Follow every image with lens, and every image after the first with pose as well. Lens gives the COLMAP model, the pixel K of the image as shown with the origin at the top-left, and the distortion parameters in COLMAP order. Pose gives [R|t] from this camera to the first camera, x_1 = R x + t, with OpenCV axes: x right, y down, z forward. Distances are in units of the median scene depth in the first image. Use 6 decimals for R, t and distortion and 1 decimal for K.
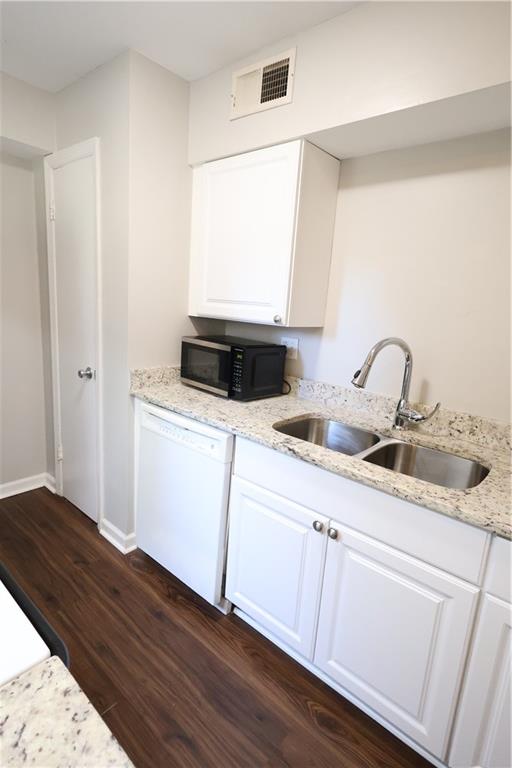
lens RADIAL K [[397.9, 0, 257.2], [0, 397.9, 385.2], [0, 0, 1]] dist [0.000099, 0.000065]
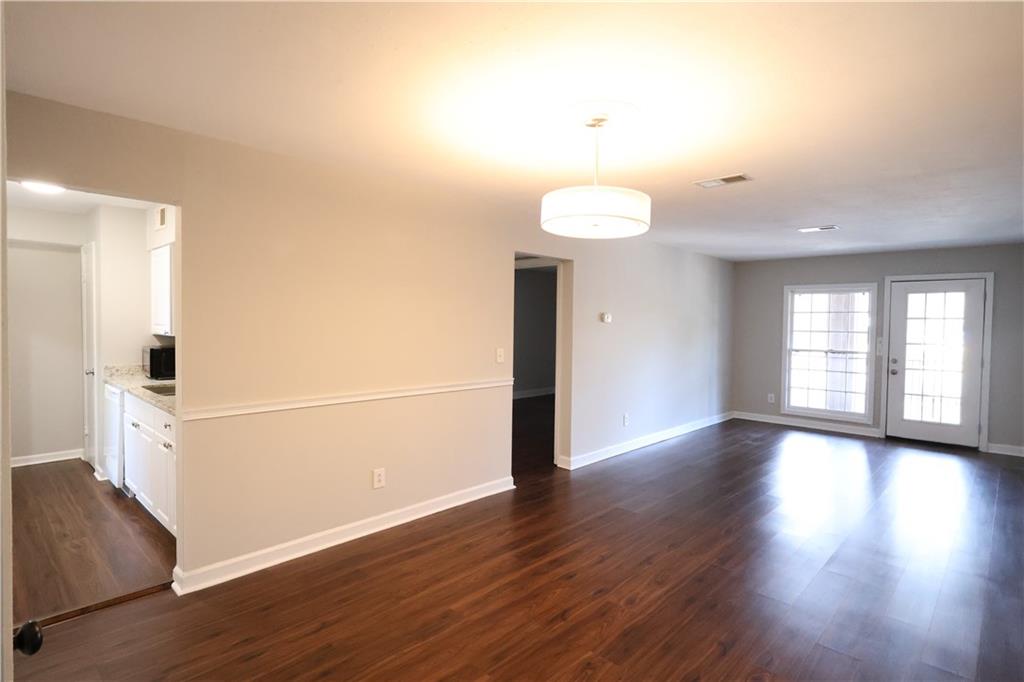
lens RADIAL K [[530.5, 0, 504.0], [0, 530.5, 343.7], [0, 0, 1]] dist [0.000099, 0.000065]
pose [[0.997285, -0.049633, -0.054405, 1.625414], [0.039791, 0.984809, -0.169017, 0.341313], [0.061967, 0.166394, 0.984110, -1.244503]]
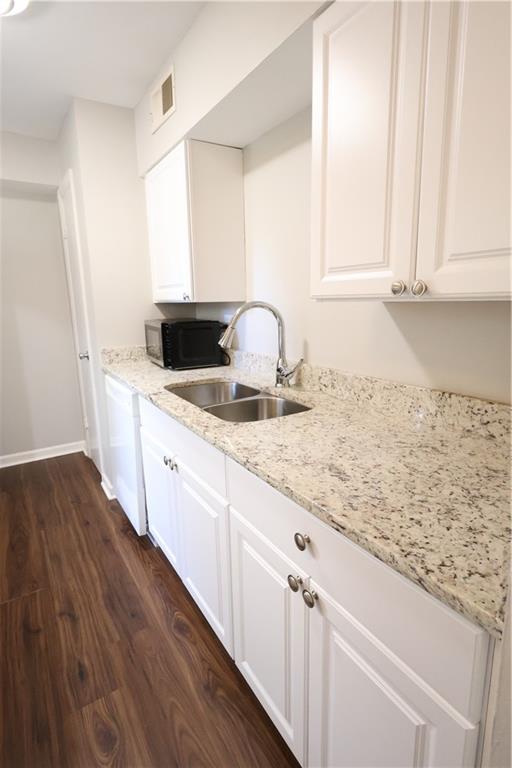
lens RADIAL K [[397.9, 0, 255.0], [0, 397.9, 385.6], [0, 0, 1]] dist [0.000099, 0.000065]
pose [[0.953012, -0.023839, -0.301994, 0.538329], [0.023846, 0.999709, -0.003666, 0.095233], [0.301994, -0.003708, 0.953303, -0.046214]]
